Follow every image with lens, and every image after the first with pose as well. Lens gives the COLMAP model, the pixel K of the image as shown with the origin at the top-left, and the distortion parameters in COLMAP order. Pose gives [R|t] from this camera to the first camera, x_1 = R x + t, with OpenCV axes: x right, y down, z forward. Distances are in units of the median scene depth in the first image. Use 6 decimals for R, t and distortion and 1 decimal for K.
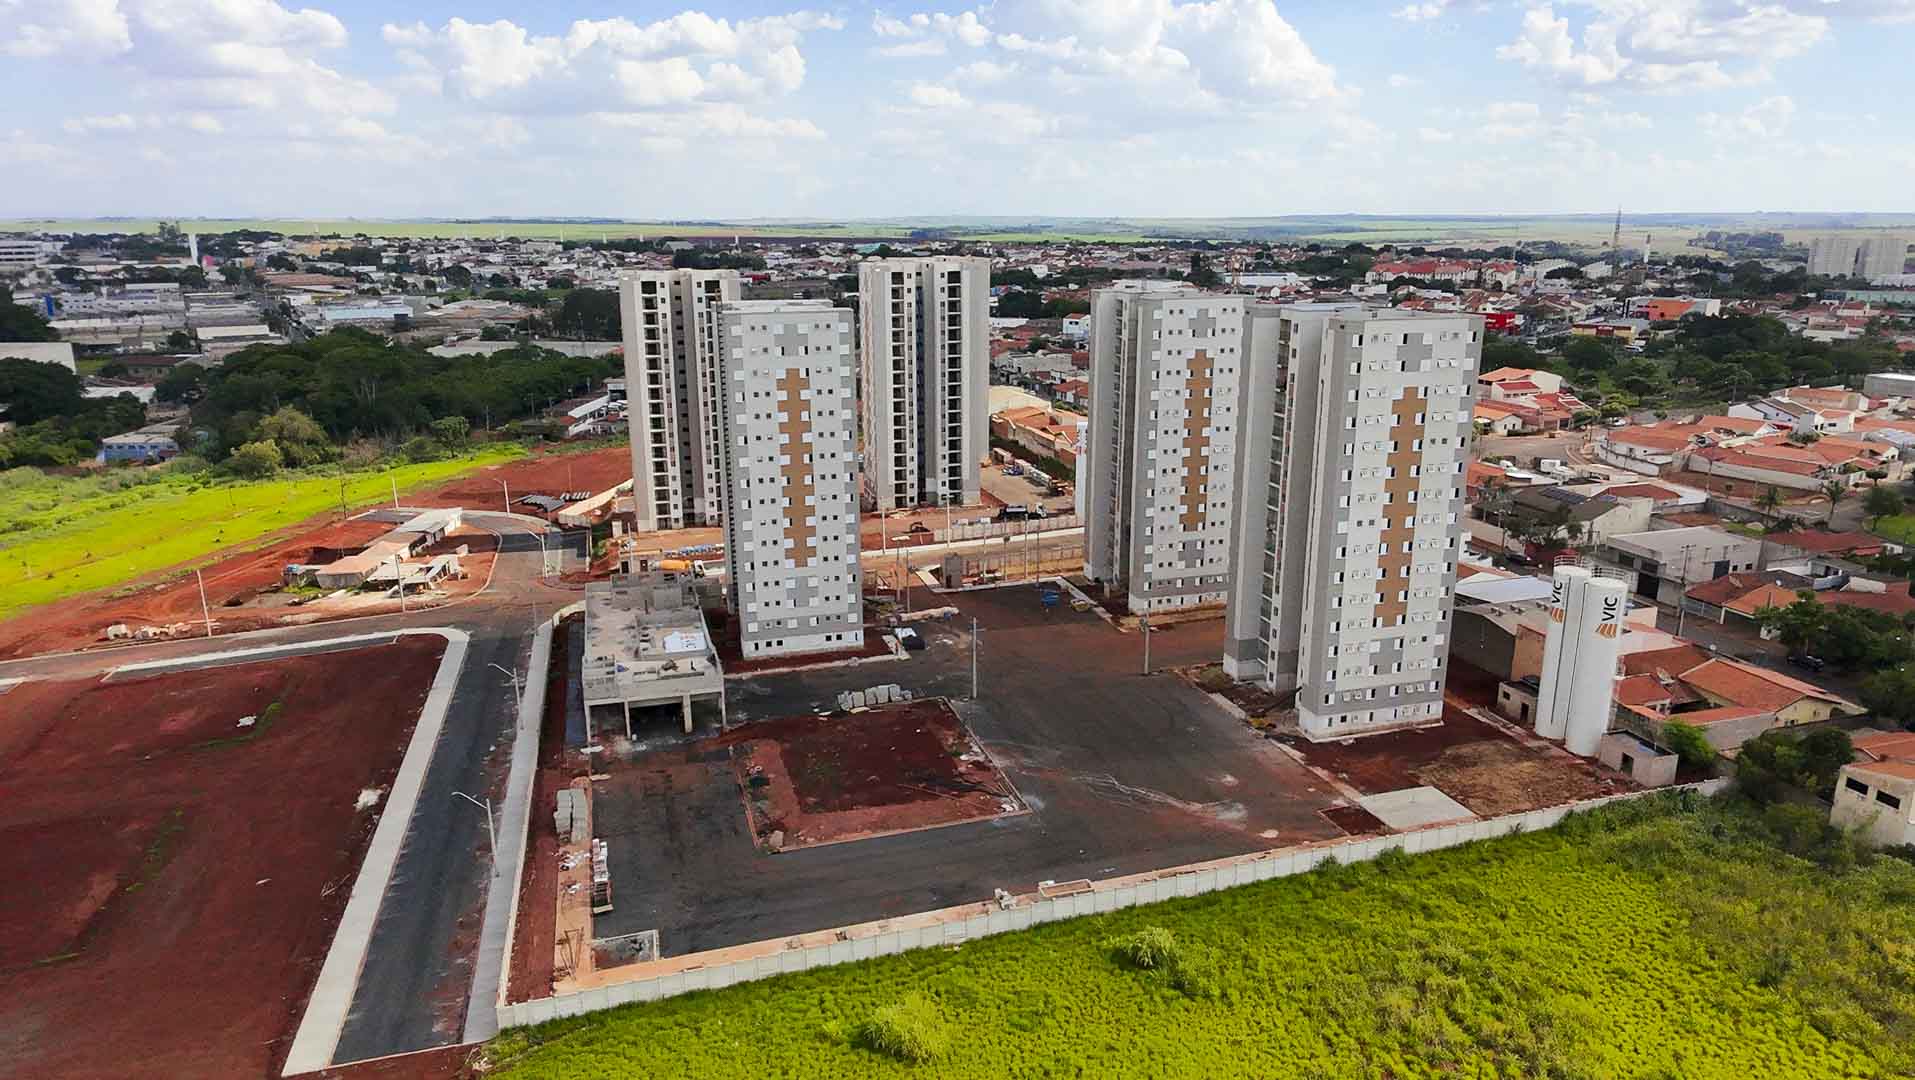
lens RADIAL K [[1228.8, 0, 962.3], [0, 1228.8, 548.8], [0, 0, 1]] dist [0.005286, 0.000999]
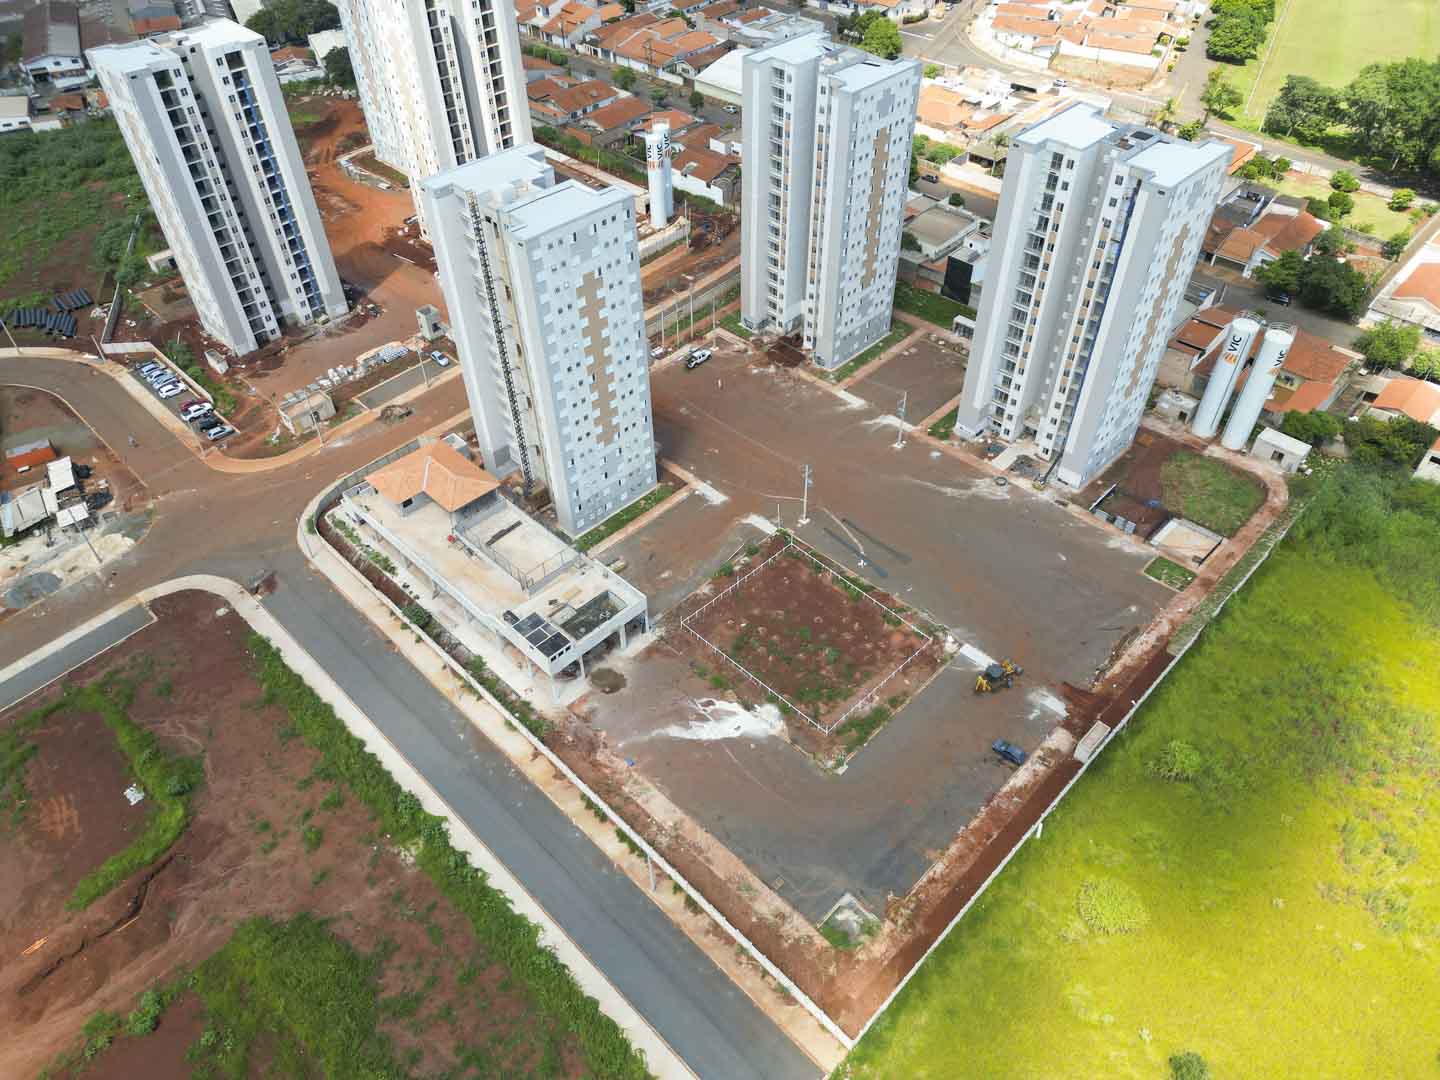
lens RADIAL K [[1009.5, 0, 723.3], [0, 1009.5, 544.1], [0, 0, 1]] dist [0.072379, -0.067741]
pose [[0.874084, -0.340957, 0.346013, -0.369714], [0.134754, 0.854524, 0.501628, -0.329398], [-0.466710, -0.391838, 0.792871, 0.232709]]
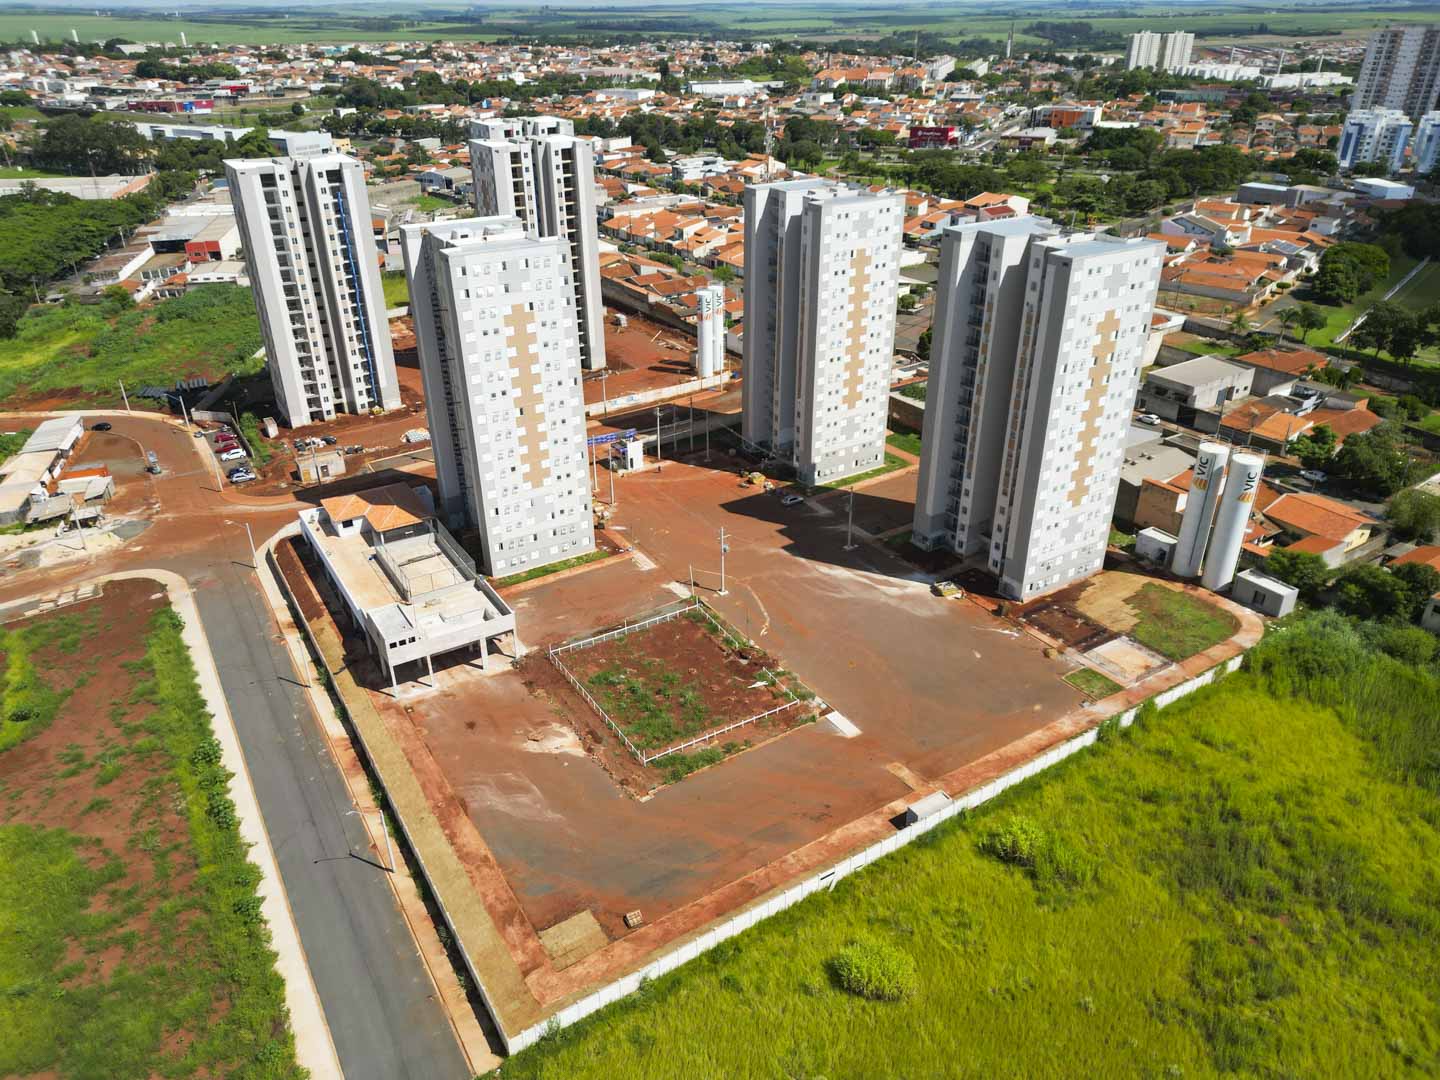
lens RADIAL K [[1009.5, 0, 721.3], [0, 1009.5, 552.5], [0, 0, 1]] dist [0.072379, -0.067741]
pose [[0.962636, -0.128437, 0.238404, -0.192763], [0.071143, 0.969393, 0.234982, -0.125998], [-0.261288, -0.209242, 0.942309, 0.108897]]
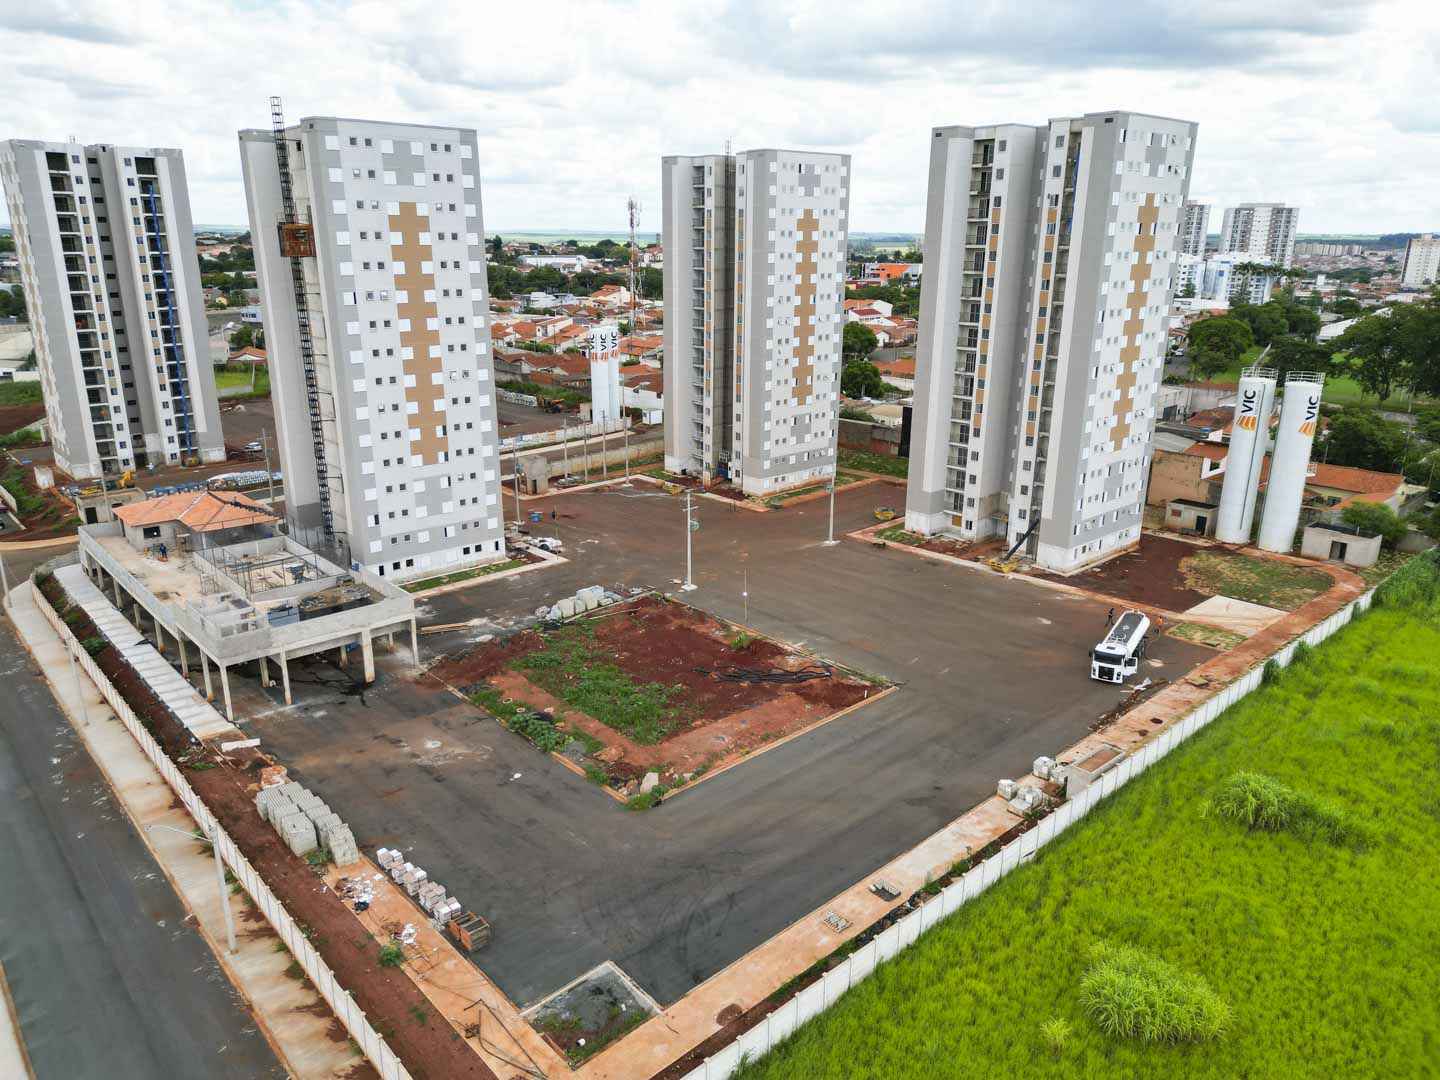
lens RADIAL K [[1009.5, 0, 721.1], [0, 1009.5, 542.4], [0, 0, 1]] dist [0.072379, -0.067741]
pose [[0.901594, -0.116515, 0.416597, -0.239491], [0.103825, 0.993178, 0.053079, 0.049185], [-0.419939, -0.004603, 0.907541, 0.316349]]
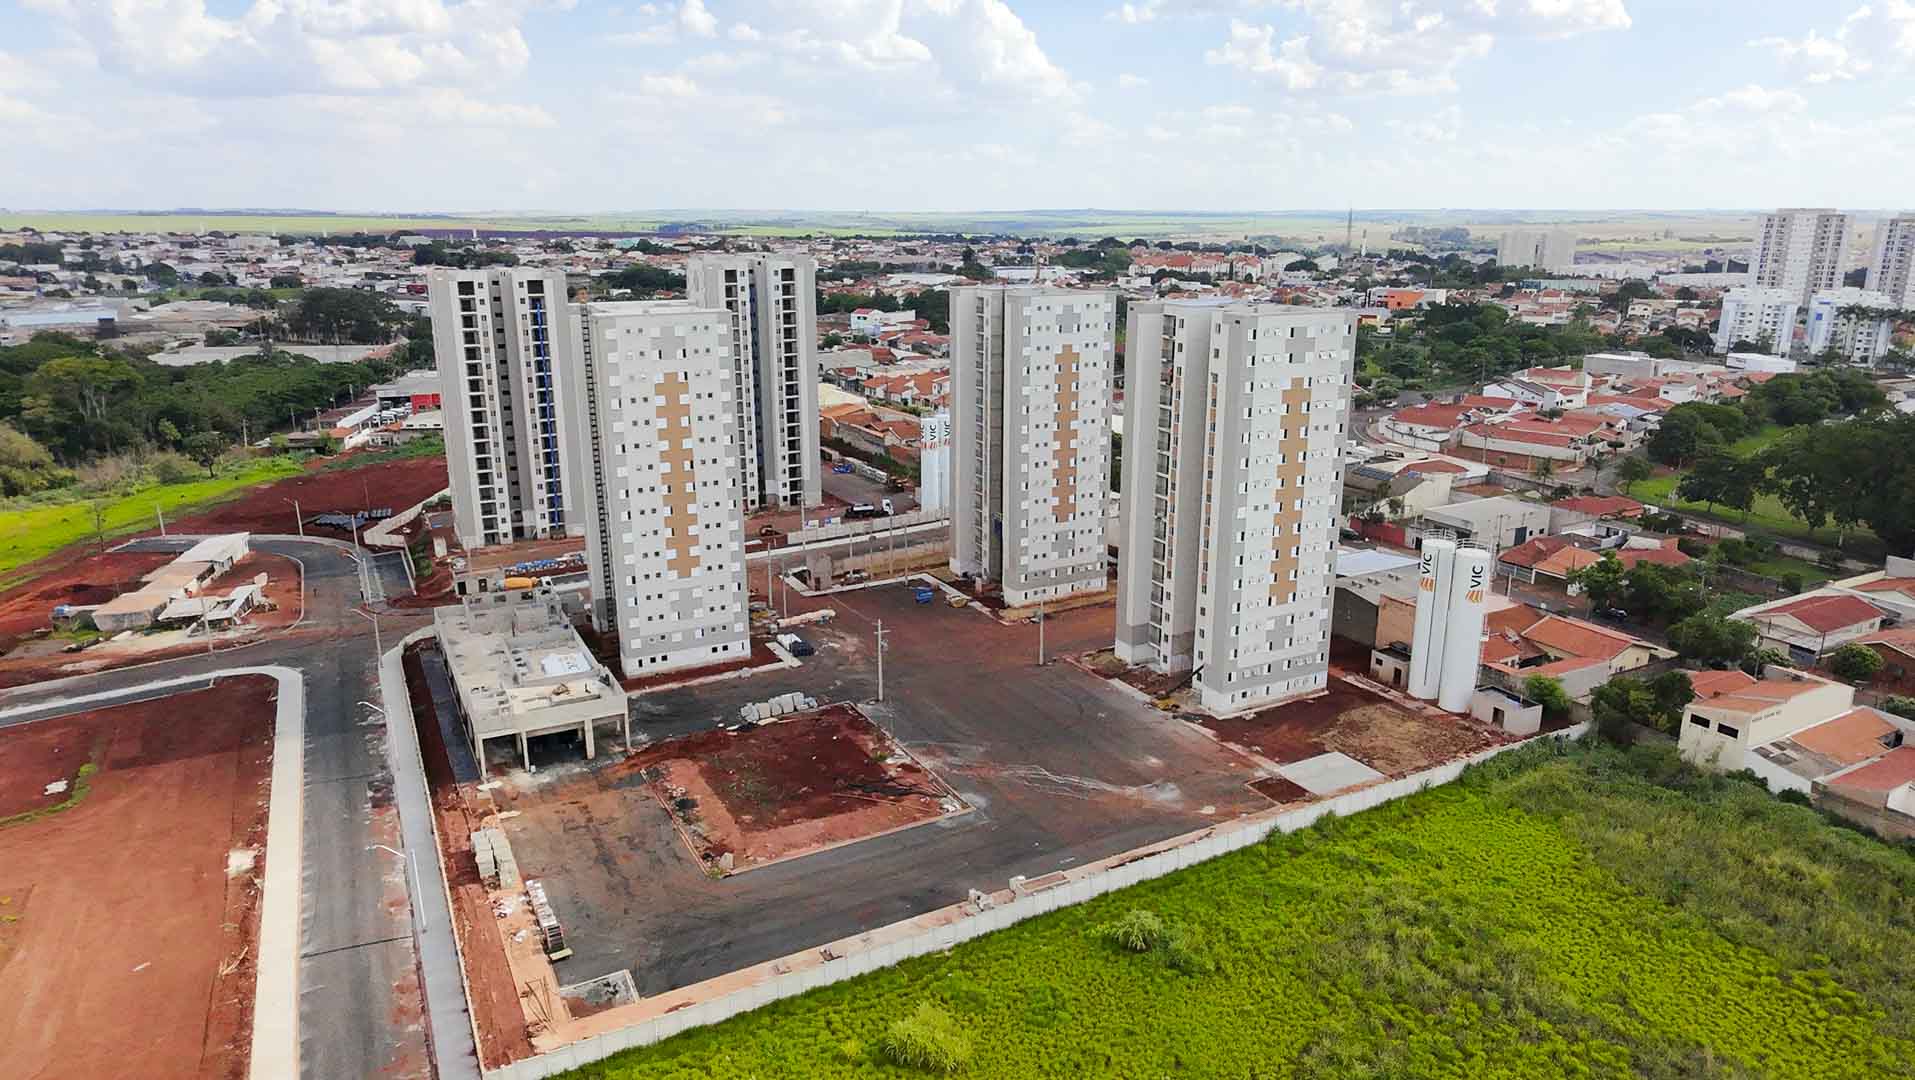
lens RADIAL K [[1228.8, 0, 965.1], [0, 1228.8, 546.0], [0, 0, 1]] dist [0.005286, 0.000999]
pose [[0.980145, -0.049306, 0.192053, -0.098438], [0.048820, 0.998781, 0.007265, -0.006498], [-0.192177, 0.002256, 0.981358, 0.011710]]
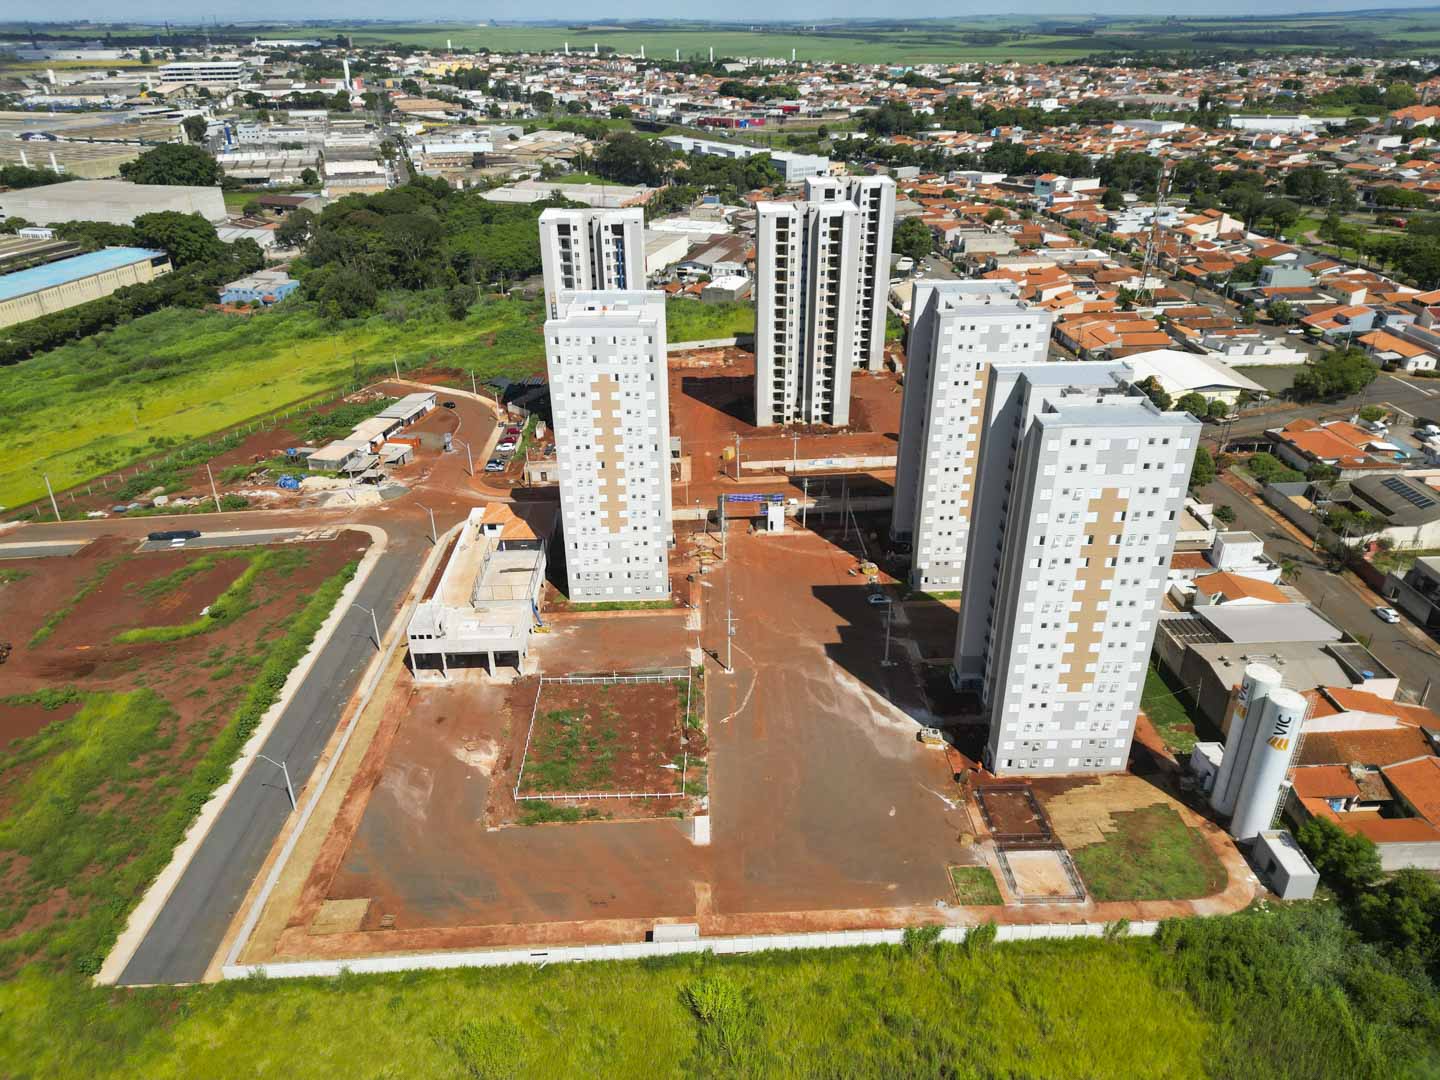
lens RADIAL K [[1009.5, 0, 721.8], [0, 1009.5, 552.2], [0, 0, 1]] dist [0.072379, -0.067741]
pose [[0.967542, 0.114153, -0.225458, 0.193126], [-0.062162, 0.972257, 0.225503, -0.194681], [0.244945, -0.204169, 0.947796, 0.083624]]
